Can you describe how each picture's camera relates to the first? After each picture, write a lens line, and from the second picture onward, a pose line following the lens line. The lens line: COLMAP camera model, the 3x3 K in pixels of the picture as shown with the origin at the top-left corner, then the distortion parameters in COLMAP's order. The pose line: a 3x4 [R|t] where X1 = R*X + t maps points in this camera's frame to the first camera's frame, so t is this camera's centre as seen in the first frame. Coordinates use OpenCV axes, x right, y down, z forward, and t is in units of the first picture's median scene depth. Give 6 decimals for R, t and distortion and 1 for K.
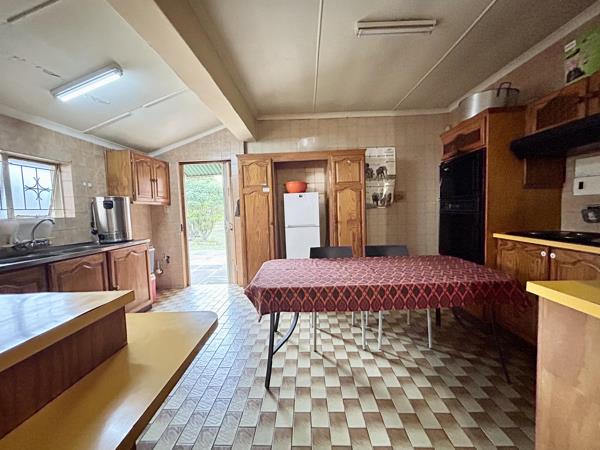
lens RADIAL K [[239.7, 0, 298.6], [0, 239.7, 223.2], [0, 0, 1]] dist [0.002041, 0.000223]
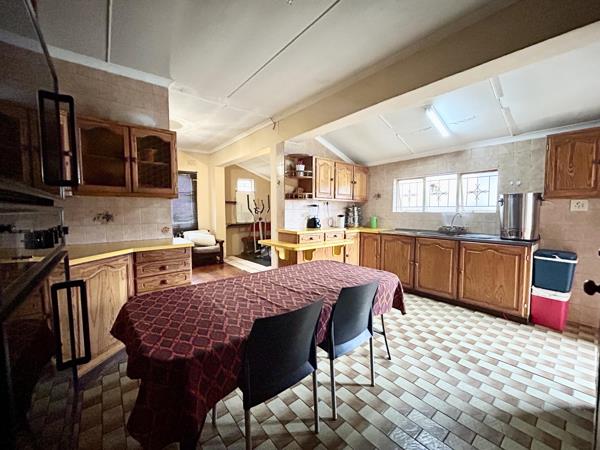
lens RADIAL K [[239.7, 0, 299.4], [0, 239.7, 224.0], [0, 0, 1]] dist [0.002041, 0.000223]
pose [[-0.761099, 0.072712, -0.644547, 0.868657], [-0.012892, 0.991805, 0.127110, -0.157140], [0.648508, 0.105053, -0.753924, 1.824338]]
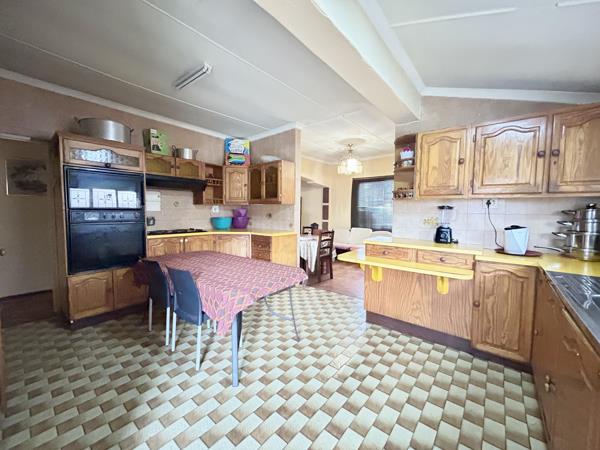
lens RADIAL K [[239.7, 0, 299.8], [0, 239.7, 225.6], [0, 0, 1]] dist [0.002041, 0.000223]
pose [[-0.786223, -0.009928, 0.617863, -0.917306], [0.059047, 0.994089, 0.091110, -0.113634], [-0.615115, 0.108116, -0.780990, 1.843395]]
